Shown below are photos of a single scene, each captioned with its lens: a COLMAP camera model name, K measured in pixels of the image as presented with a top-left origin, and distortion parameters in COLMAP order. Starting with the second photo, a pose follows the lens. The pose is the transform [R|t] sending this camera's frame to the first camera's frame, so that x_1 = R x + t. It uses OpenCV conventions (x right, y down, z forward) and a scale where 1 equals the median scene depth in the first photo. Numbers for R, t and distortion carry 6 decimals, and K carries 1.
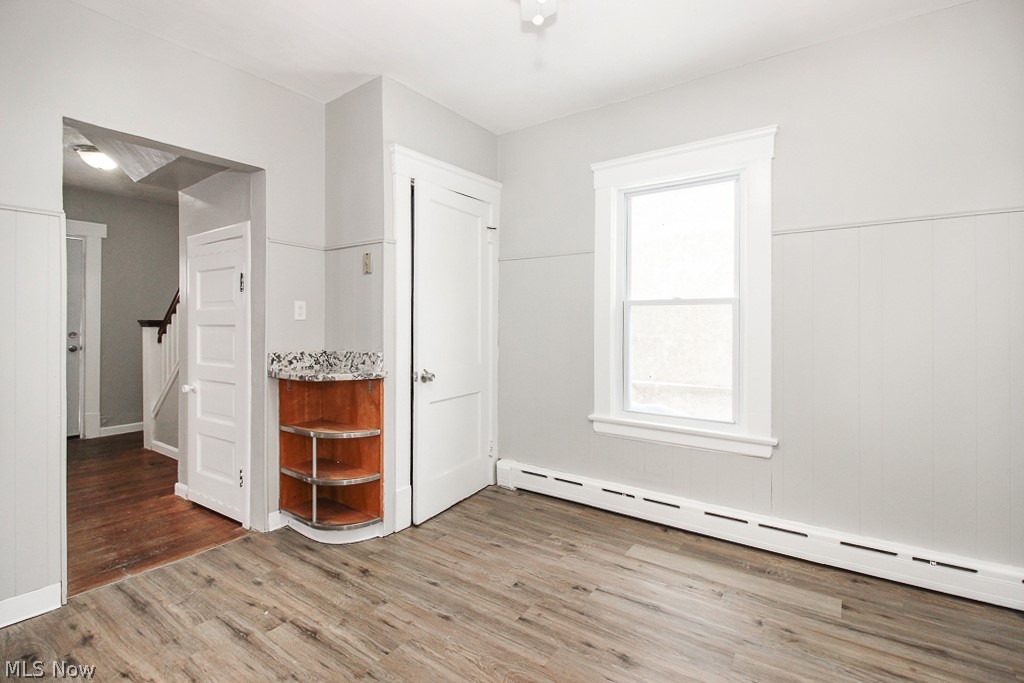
lens RADIAL K [[471.0, 0, 514.6], [0, 471.0, 326.8], [0, 0, 1]] dist [0.012590, -0.007979]
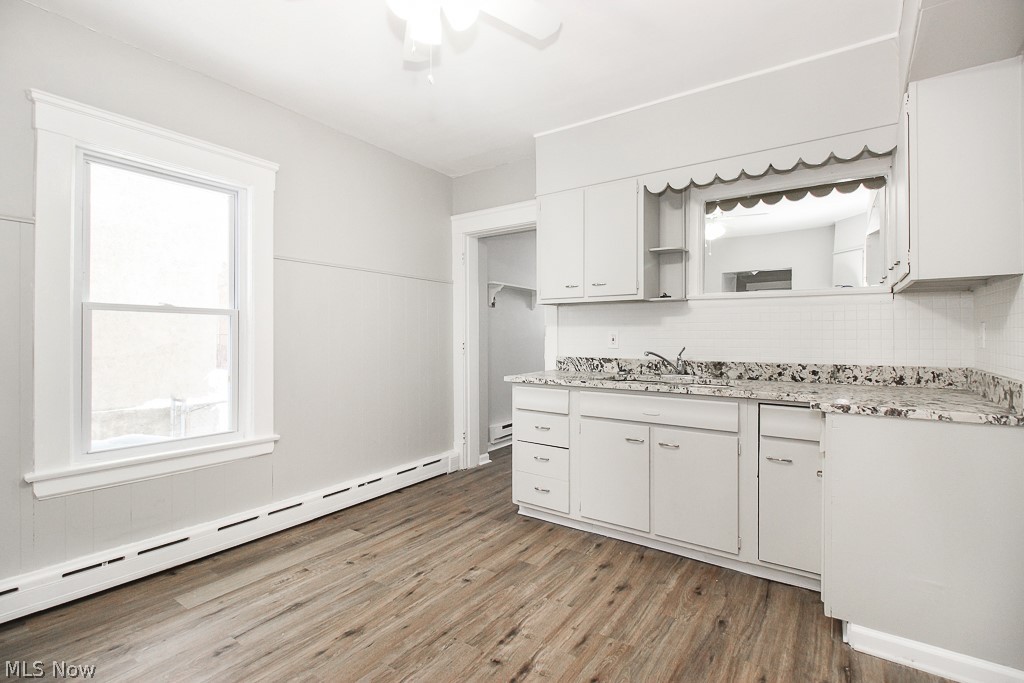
lens RADIAL K [[473.0, 0, 516.5], [0, 473.0, 335.2], [0, 0, 1]] dist [0.005476, -0.005891]
pose [[-0.016435, 0.003752, 0.999858, -0.600454], [-0.000833, 0.999993, -0.003767, -0.002452], [-0.999865, -0.000894, -0.016432, 0.415470]]
